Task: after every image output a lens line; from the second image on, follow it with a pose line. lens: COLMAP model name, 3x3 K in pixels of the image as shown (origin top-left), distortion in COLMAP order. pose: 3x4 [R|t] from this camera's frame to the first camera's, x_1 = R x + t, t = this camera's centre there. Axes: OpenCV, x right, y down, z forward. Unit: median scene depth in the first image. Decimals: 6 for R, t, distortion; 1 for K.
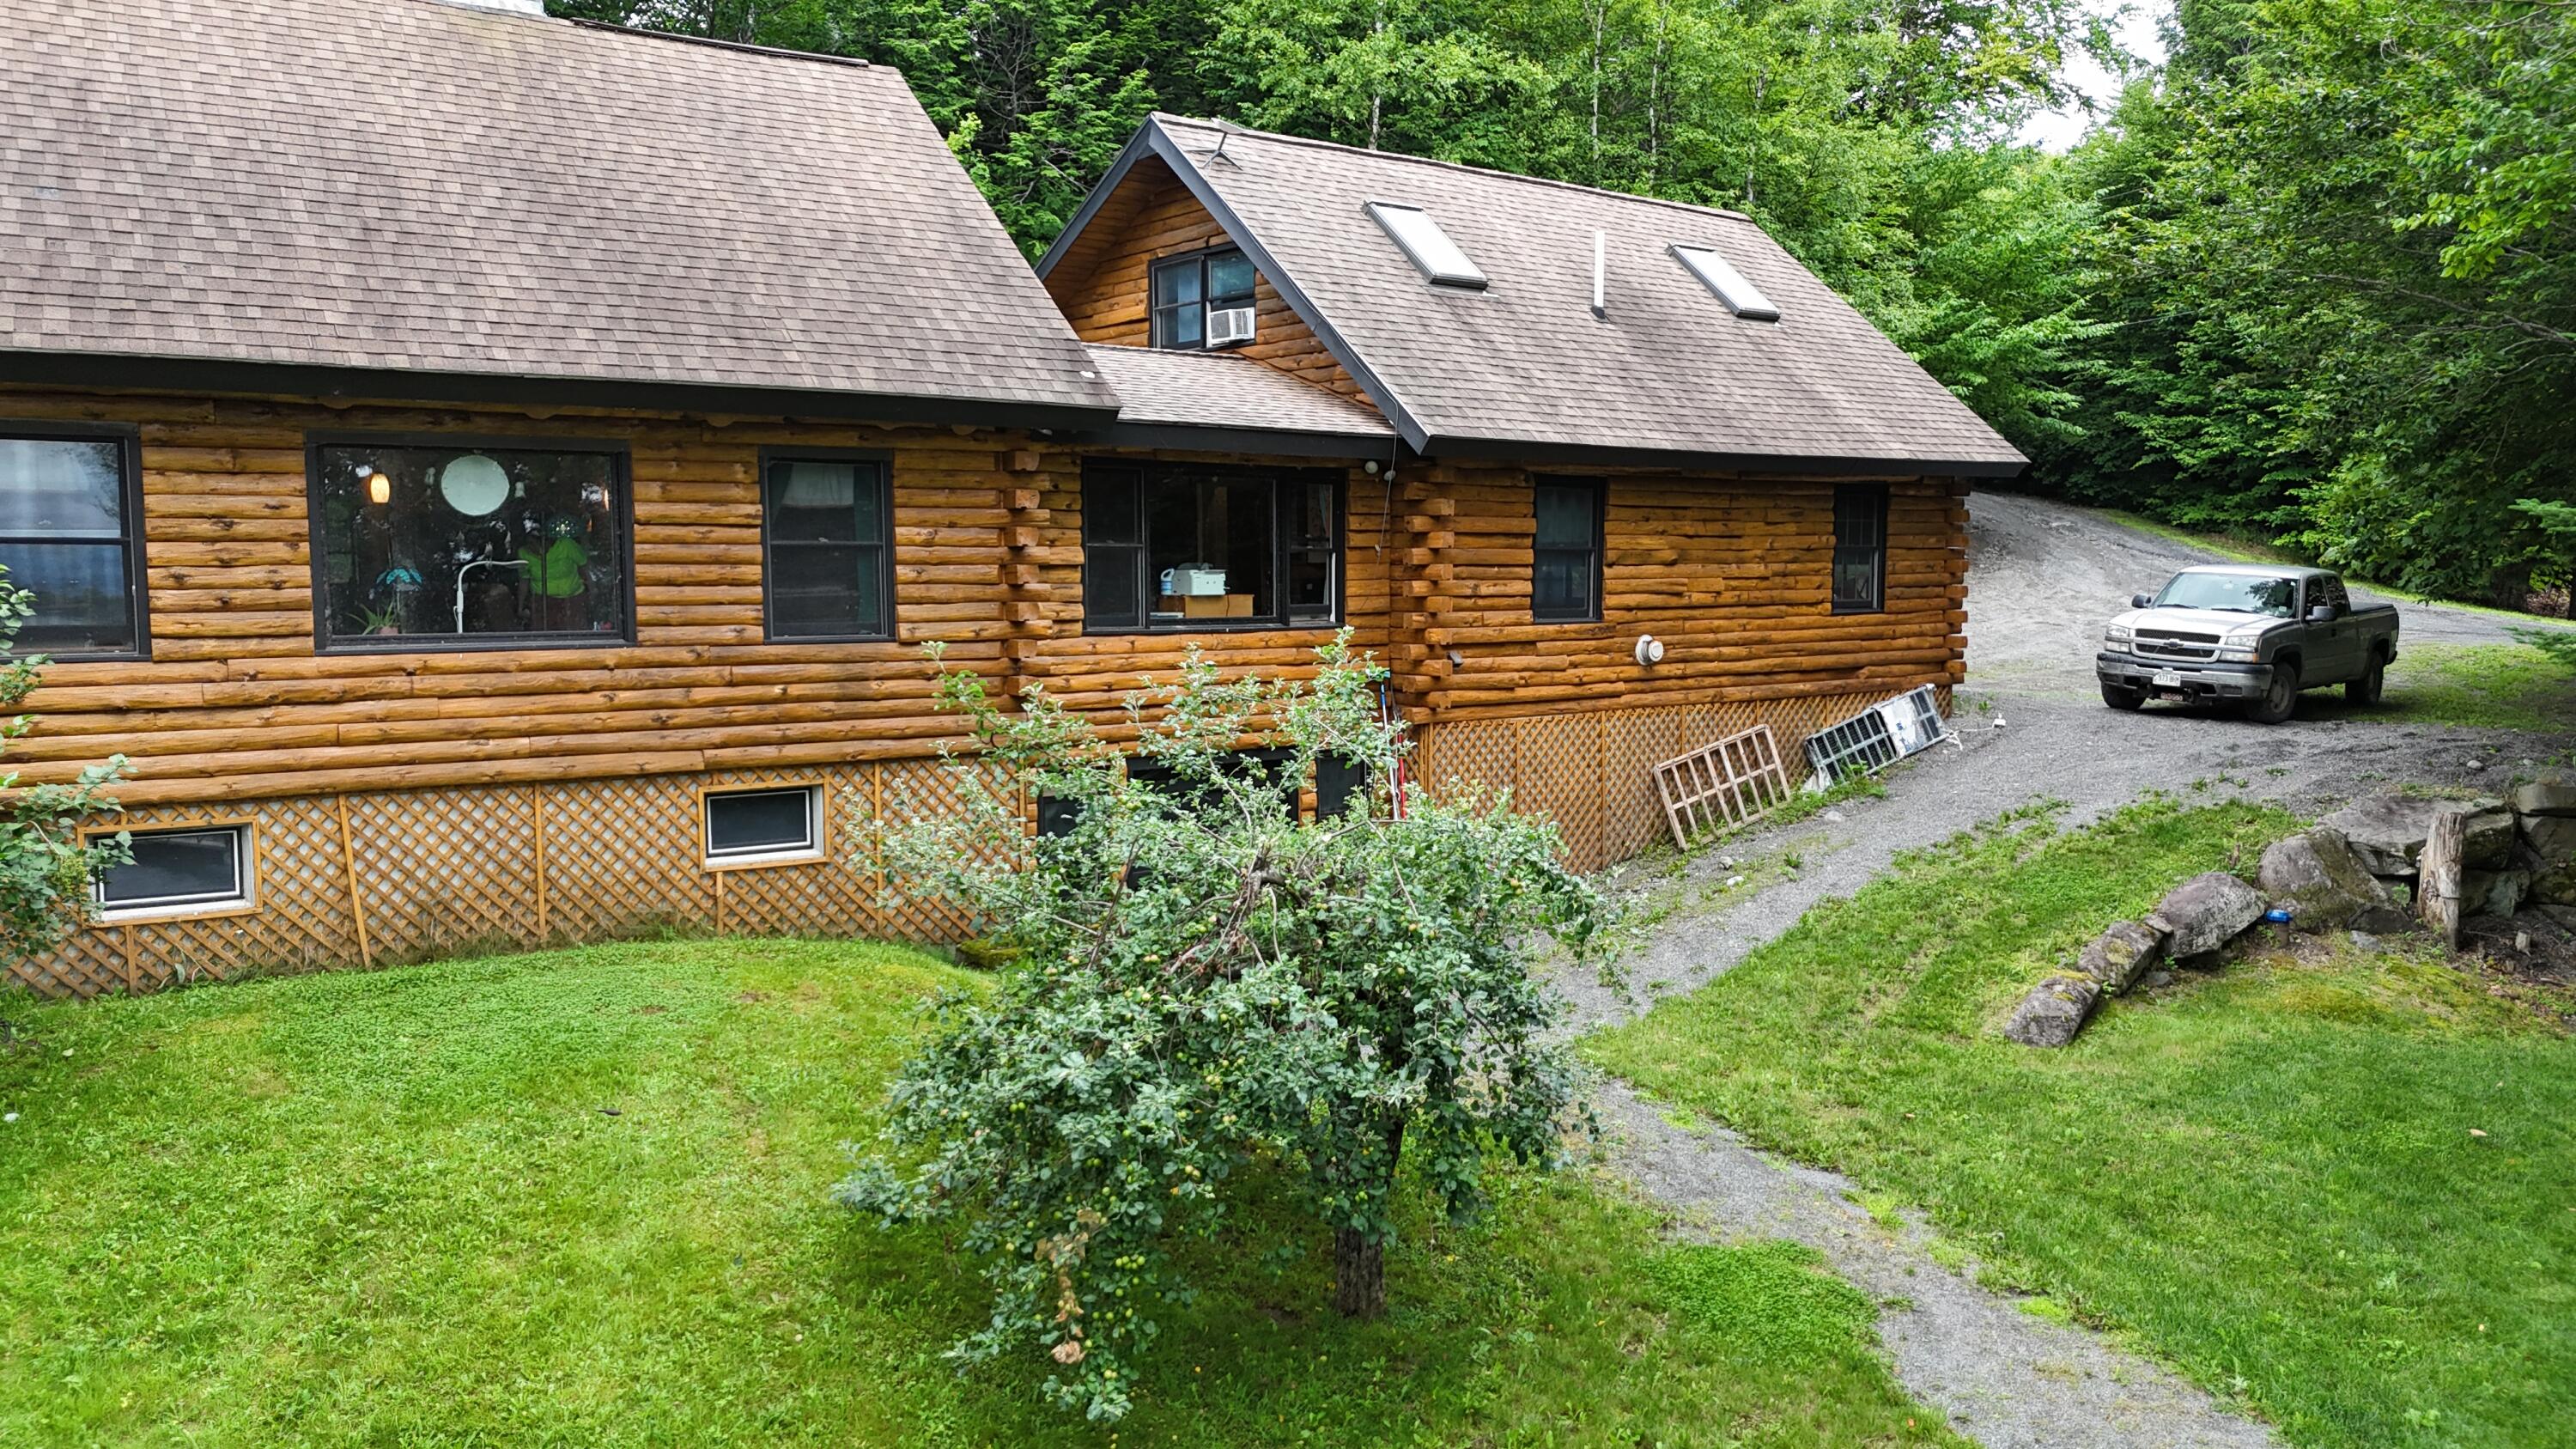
lens RADIAL K [[1869.3, 0, 1295.2], [0, 1869.3, 705.2], [0, 0, 1]] dist [0.048954, -0.013121]
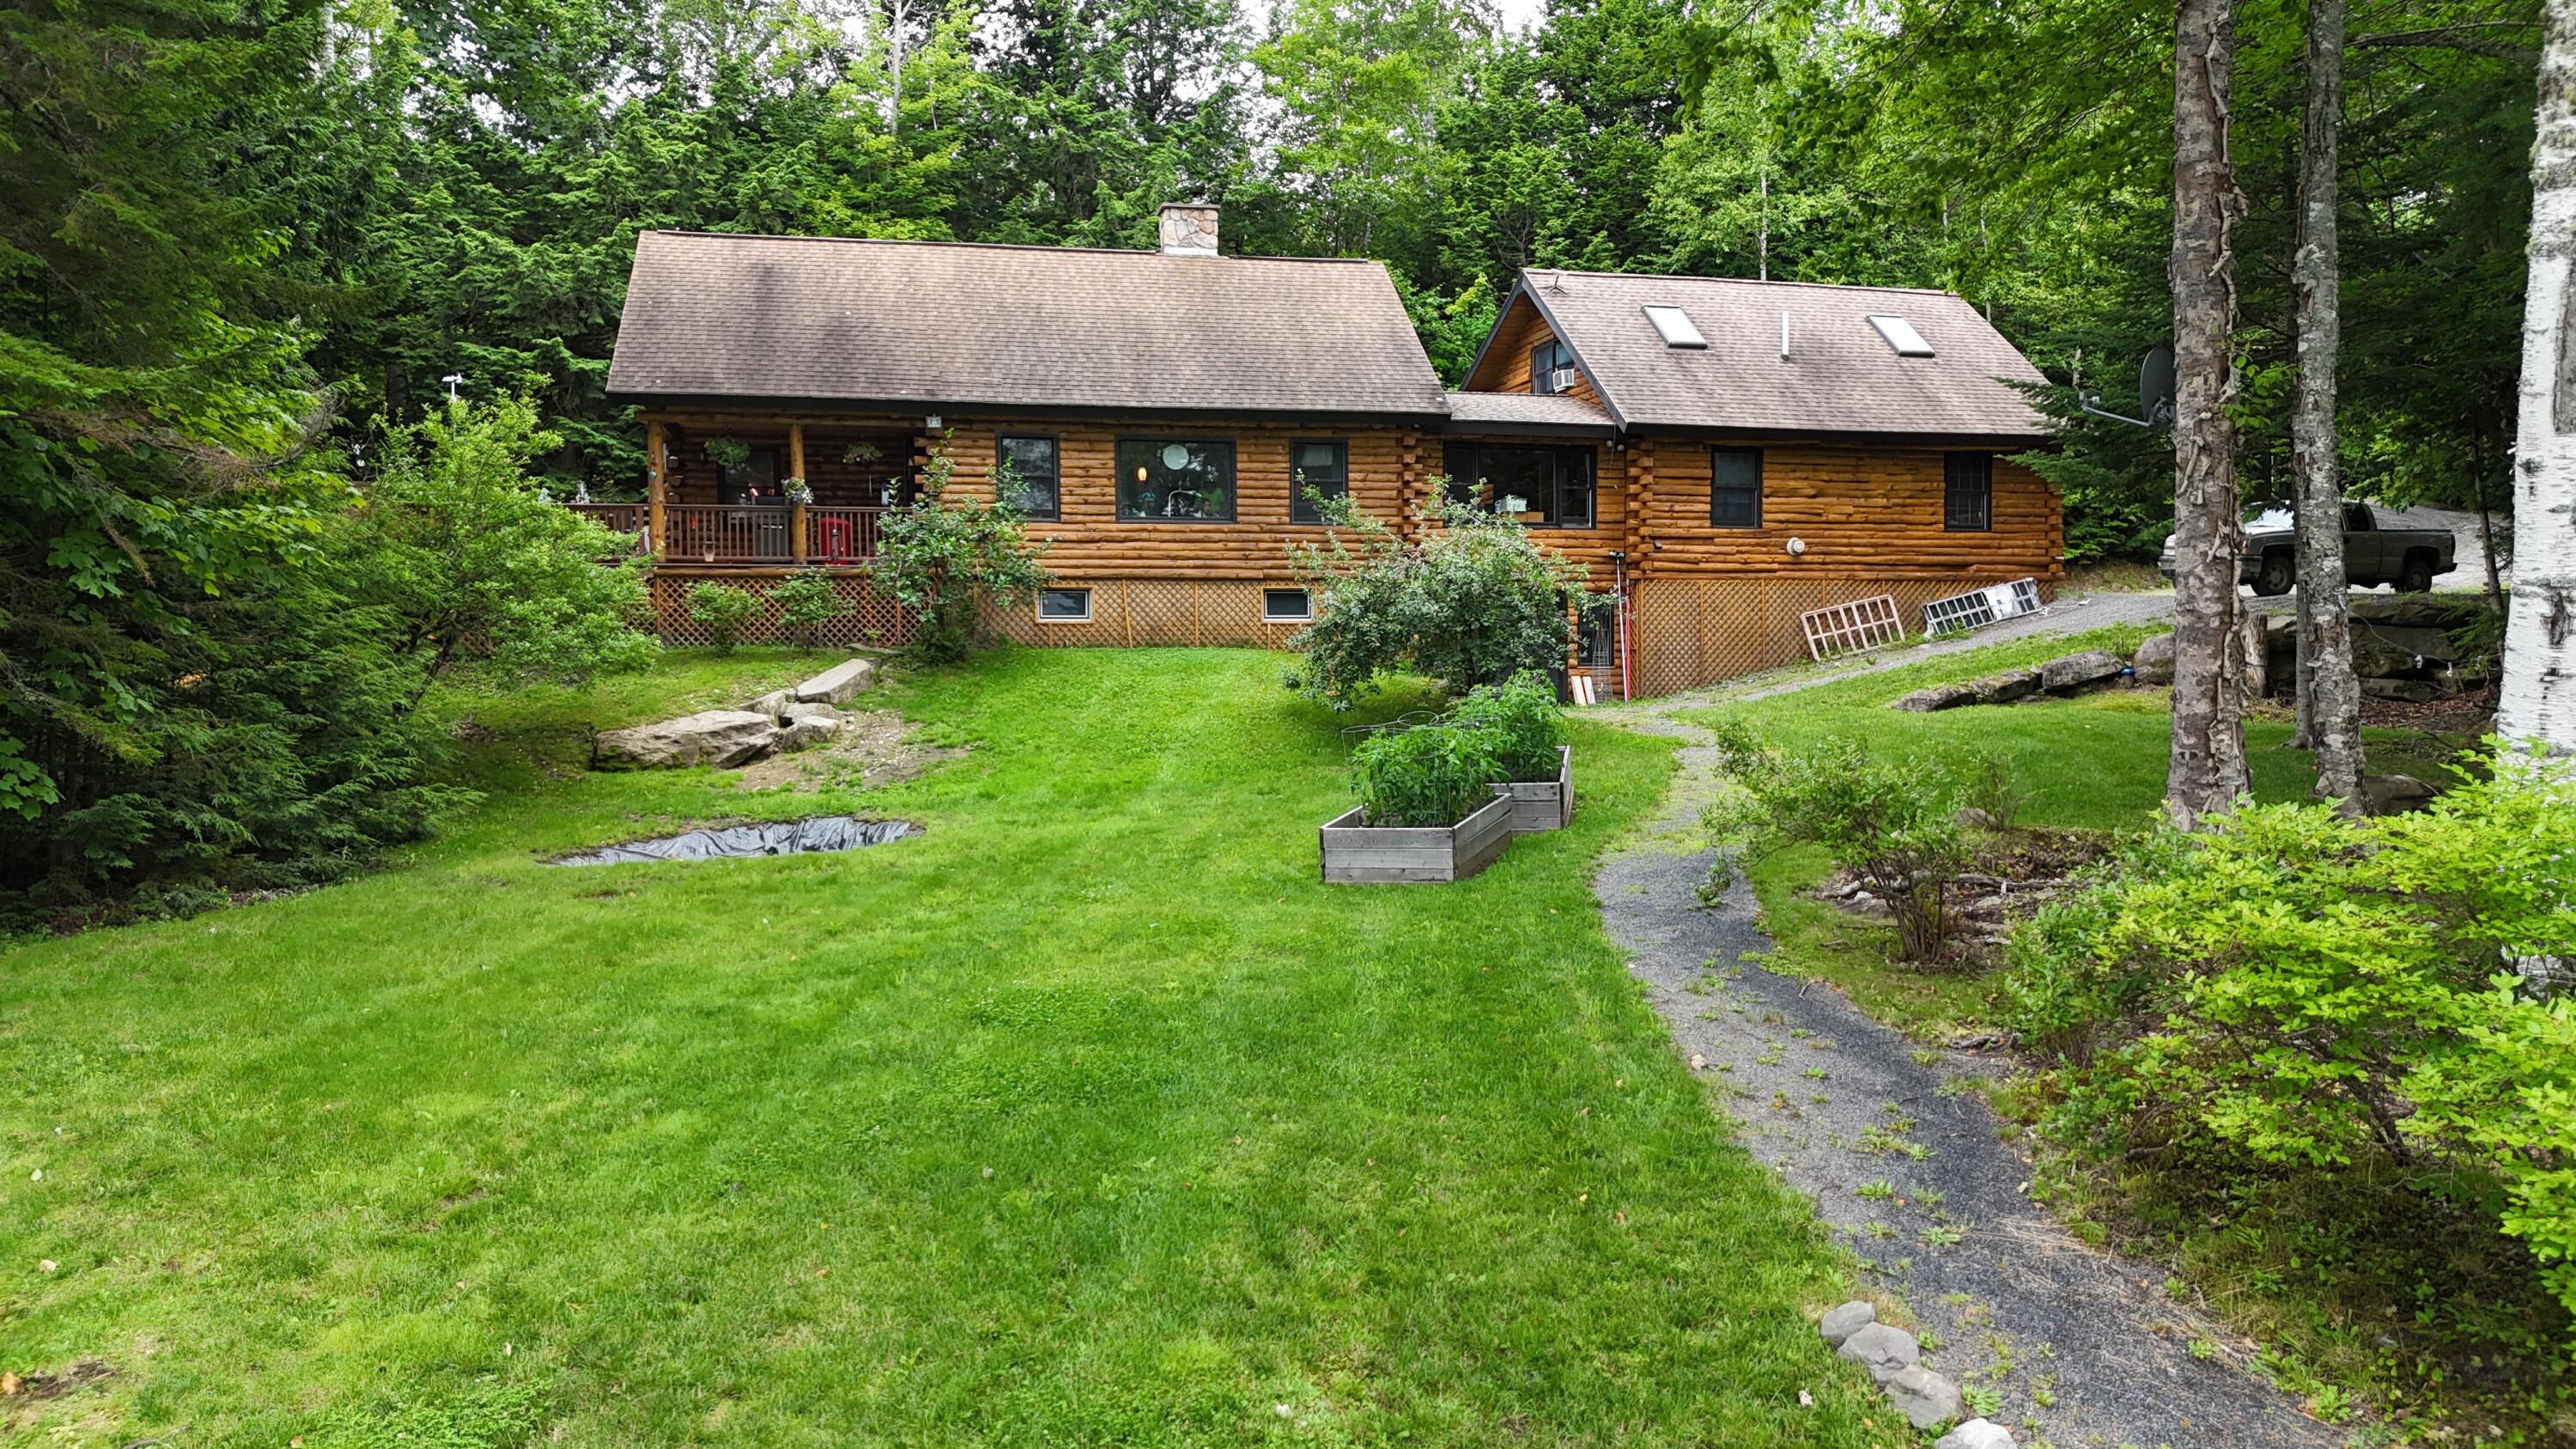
lens RADIAL K [[1869.3, 0, 1293.0], [0, 1869.3, 725.0], [0, 0, 1]] dist [0.048954, -0.013121]
pose [[0.928696, -0.001530, -0.370838, 0.441250], [-0.019614, 0.998389, -0.053239, 0.261279], [0.370322, 0.056717, 0.927170, -0.852196]]
